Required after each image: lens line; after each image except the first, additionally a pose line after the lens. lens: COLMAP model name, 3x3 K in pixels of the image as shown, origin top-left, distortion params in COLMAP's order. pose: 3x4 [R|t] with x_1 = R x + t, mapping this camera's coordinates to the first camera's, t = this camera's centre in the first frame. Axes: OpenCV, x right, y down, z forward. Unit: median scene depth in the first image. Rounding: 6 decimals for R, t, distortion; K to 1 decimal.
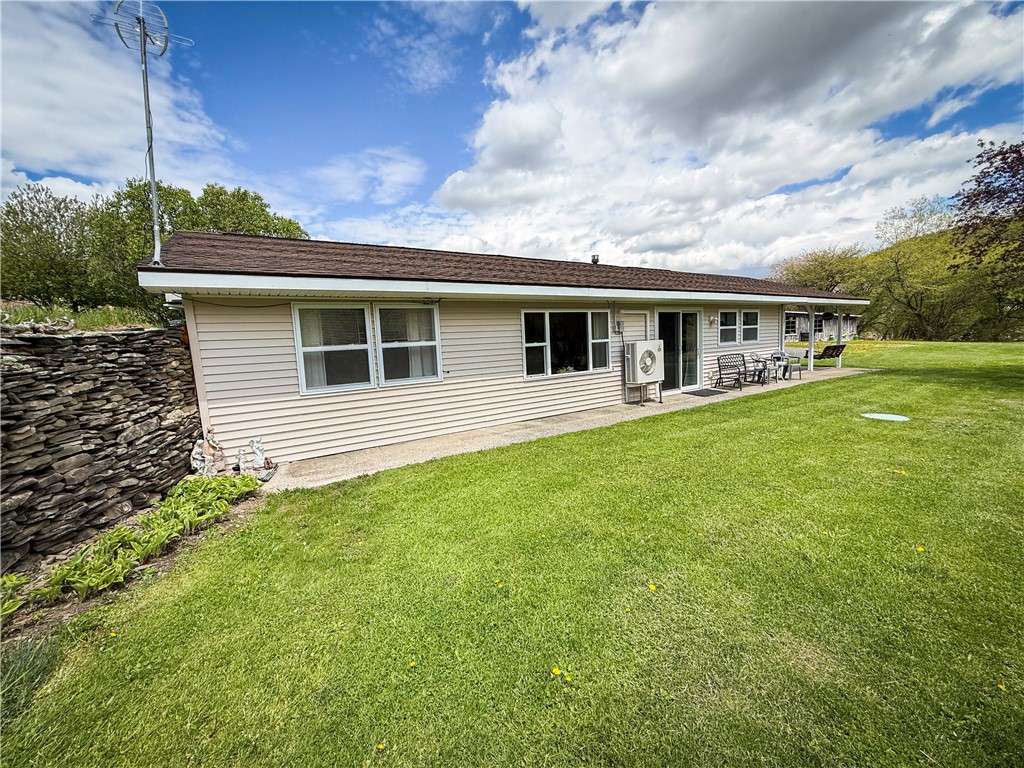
lens RADIAL K [[407.9, 0, 512.0], [0, 407.9, 384.0], [0, 0, 1]] dist [0.000170, 0.000340]
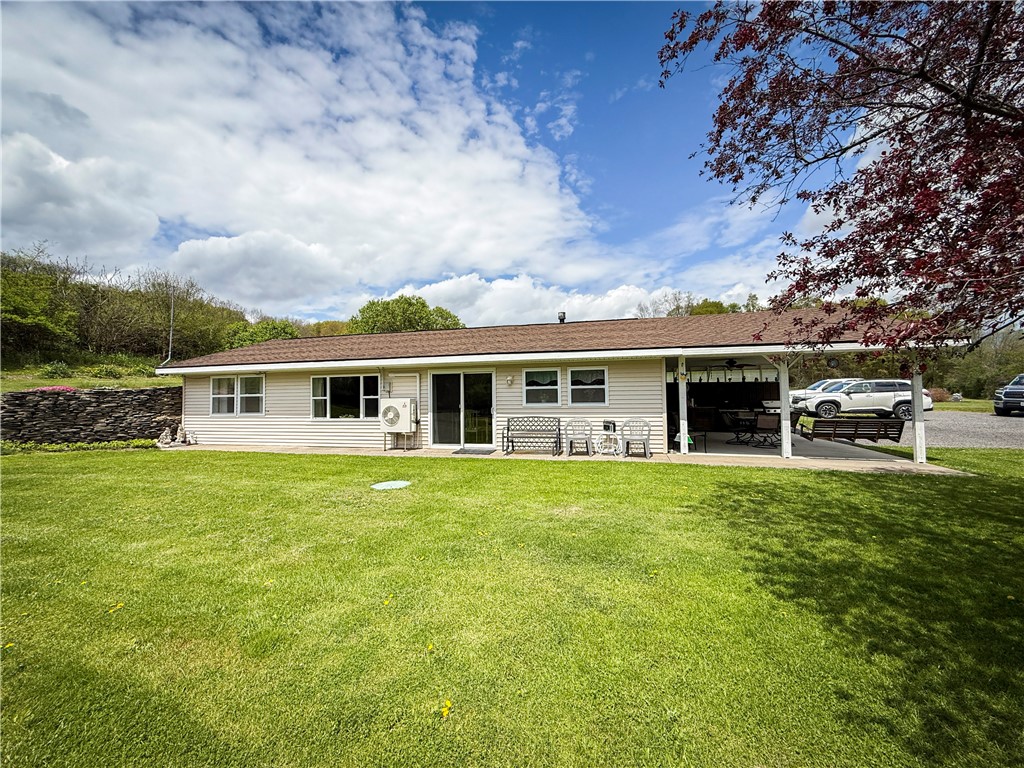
lens RADIAL K [[407.9, 0, 512.0], [0, 407.9, 384.0], [0, 0, 1]] dist [0.000170, 0.000340]
pose [[0.686864, 0.014588, -0.726639, 0.843031], [-0.094547, 0.993096, -0.069435, -0.055129], [0.720610, 0.116394, 0.683501, 0.227951]]
